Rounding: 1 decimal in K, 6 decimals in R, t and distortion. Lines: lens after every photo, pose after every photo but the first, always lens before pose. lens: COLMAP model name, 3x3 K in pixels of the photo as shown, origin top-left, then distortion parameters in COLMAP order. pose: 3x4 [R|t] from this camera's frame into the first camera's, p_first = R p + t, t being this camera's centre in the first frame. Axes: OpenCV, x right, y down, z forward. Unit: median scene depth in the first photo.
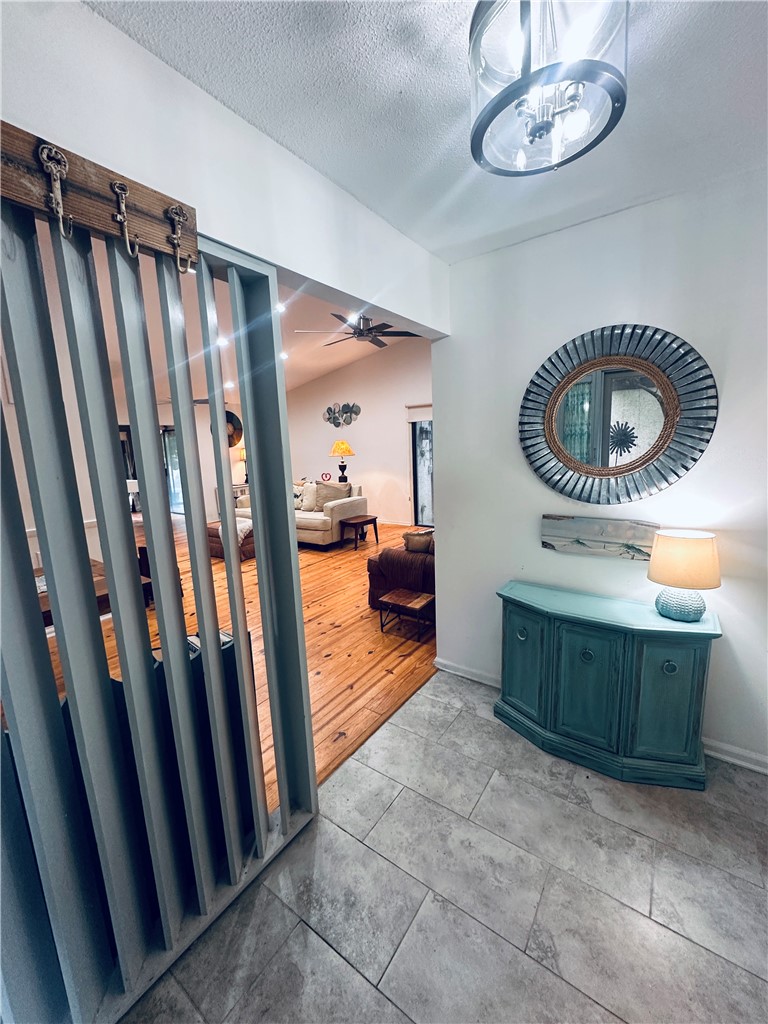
lens RADIAL K [[409.9, 0, 385.1], [0, 409.9, 512.3], [0, 0, 1]] dist [-0.002806, 0.000213]
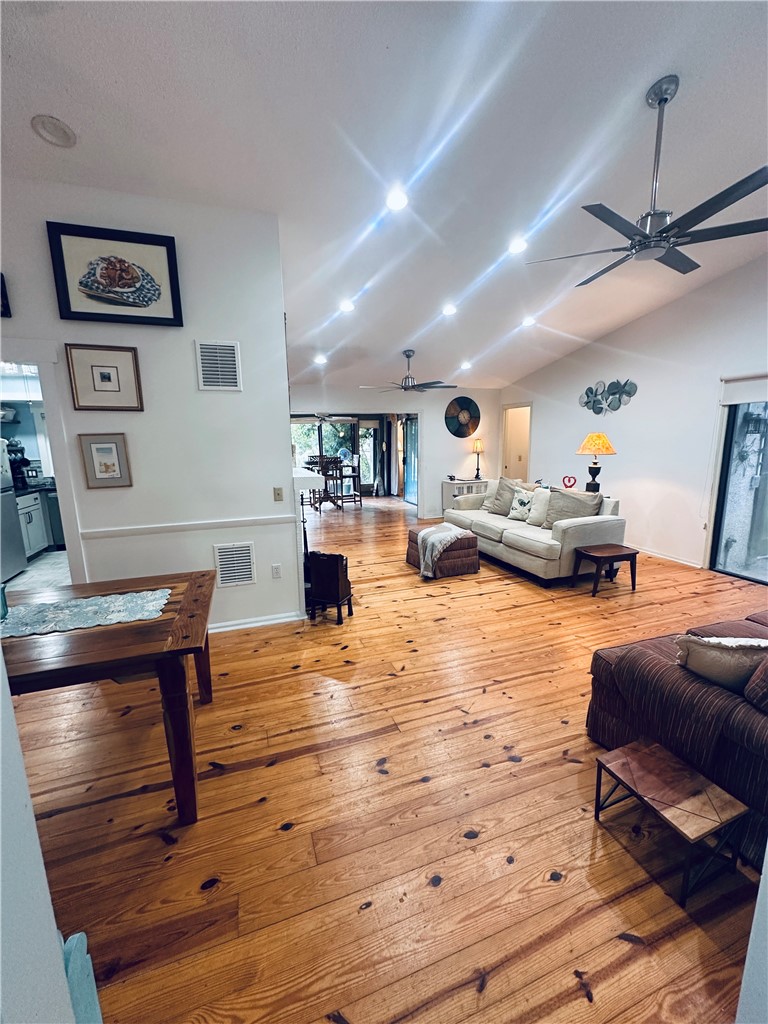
lens RADIAL K [[409.9, 0, 385.8], [0, 409.9, 512.2], [0, 0, 1]] dist [-0.002806, 0.000213]
pose [[0.818870, 0.126263, -0.559919, 0.007440], [-0.112357, 0.991894, 0.059354, -0.042310], [0.562874, 0.014308, 0.826419, 0.224042]]
